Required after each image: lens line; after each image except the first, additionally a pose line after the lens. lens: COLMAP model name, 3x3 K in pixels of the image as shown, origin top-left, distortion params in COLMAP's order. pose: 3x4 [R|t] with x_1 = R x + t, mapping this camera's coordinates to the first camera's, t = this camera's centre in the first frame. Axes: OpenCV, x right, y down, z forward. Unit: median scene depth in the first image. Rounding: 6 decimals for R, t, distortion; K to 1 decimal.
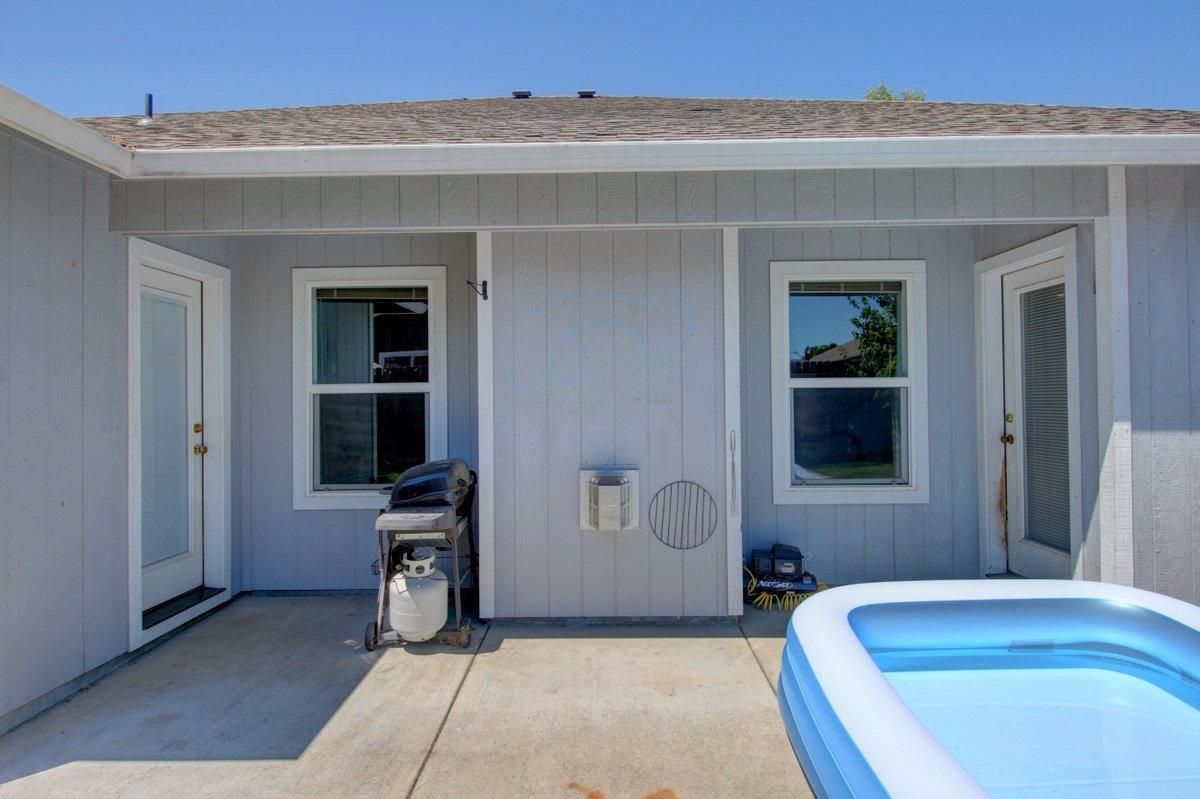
lens RADIAL K [[664.7, 0, 599.8], [0, 664.7, 399.3], [0, 0, 1]] dist [-0.002475, -0.003091]
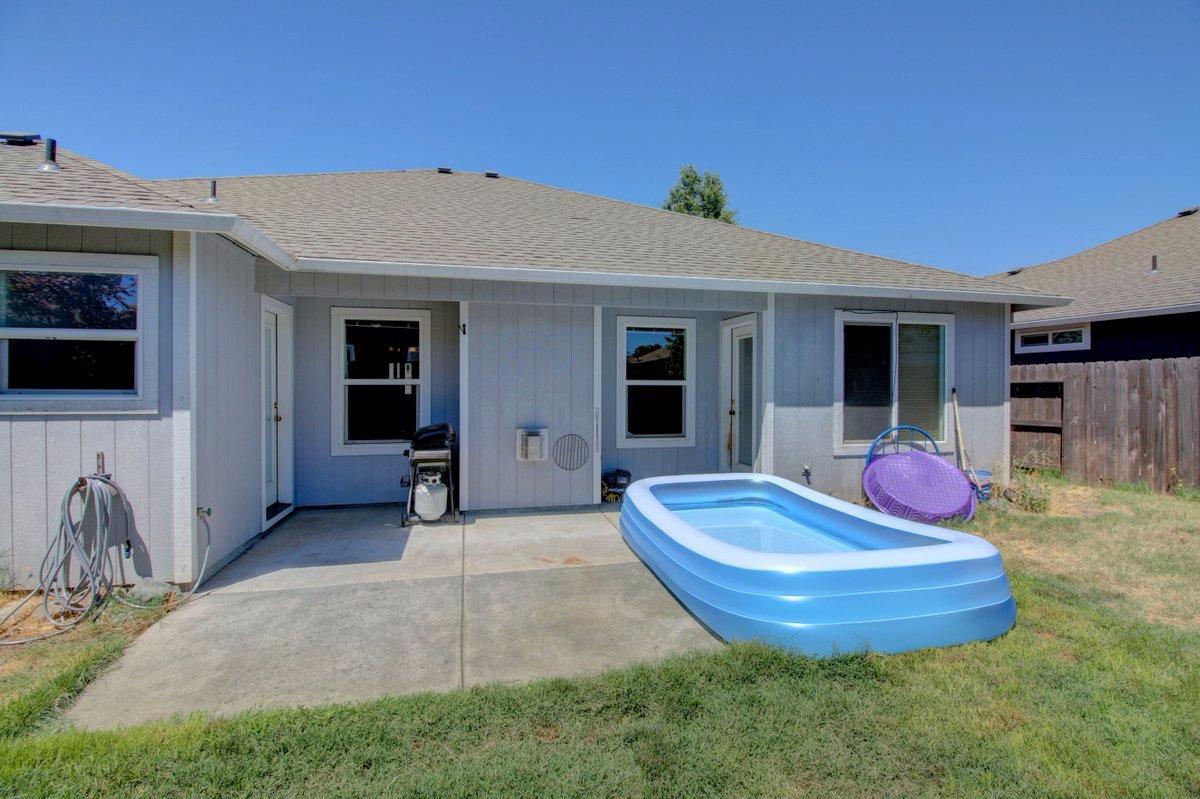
lens RADIAL K [[567.2, 0, 599.1], [0, 567.2, 392.4], [0, 0, 1]] dist [-0.009814, -0.007112]
pose [[0.973116, 0.009388, 0.230123, -0.174282], [-0.012070, 0.999875, 0.010249, -0.014041], [-0.229998, -0.012751, 0.973108, -0.605203]]
